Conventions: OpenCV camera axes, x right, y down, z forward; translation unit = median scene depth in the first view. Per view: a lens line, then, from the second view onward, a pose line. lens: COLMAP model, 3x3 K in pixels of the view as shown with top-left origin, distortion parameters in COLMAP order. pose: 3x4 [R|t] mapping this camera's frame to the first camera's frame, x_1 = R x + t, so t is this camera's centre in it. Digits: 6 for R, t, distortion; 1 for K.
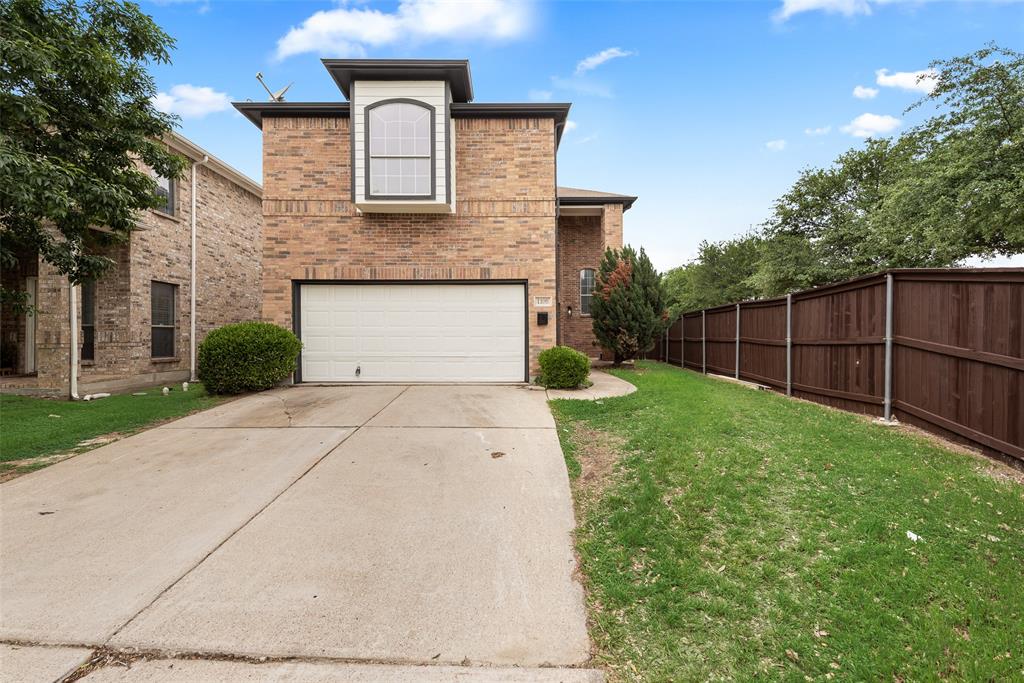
lens RADIAL K [[470.5, 0, 510.0], [0, 470.5, 339.1], [0, 0, 1]] dist [0.005049, -0.000289]
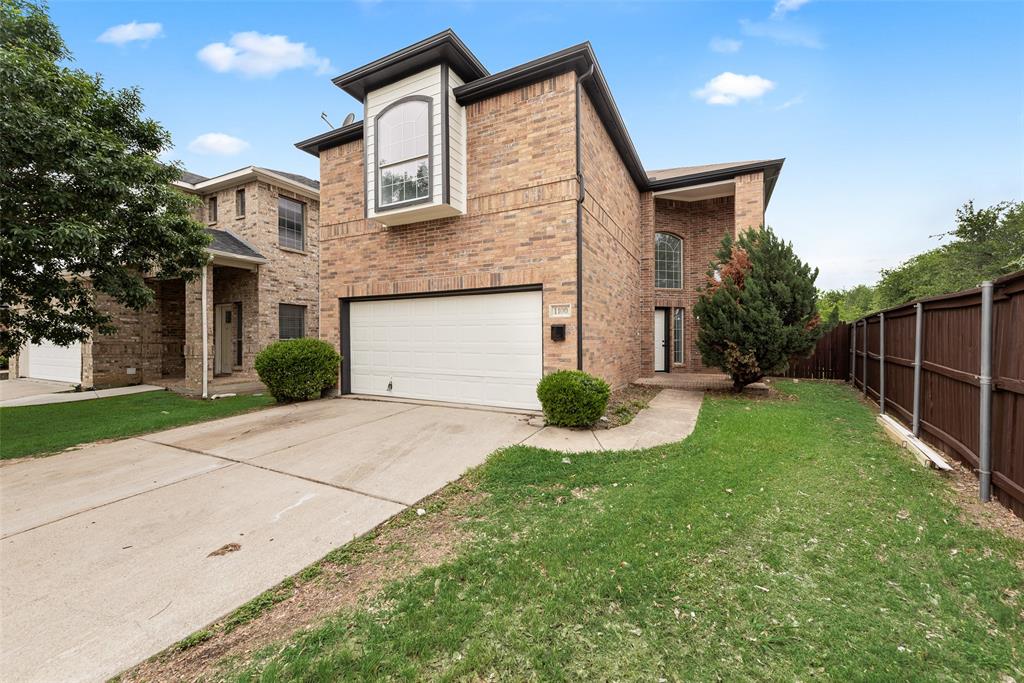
lens RADIAL K [[412.9, 0, 511.7], [0, 412.9, 344.6], [0, 0, 1]] dist [0.004250, 0.000384]
pose [[0.874238, 0.008317, -0.485426, 0.334778], [-0.002292, 0.999913, 0.013004, -0.032877], [0.485492, -0.010256, 0.874181, 0.361302]]
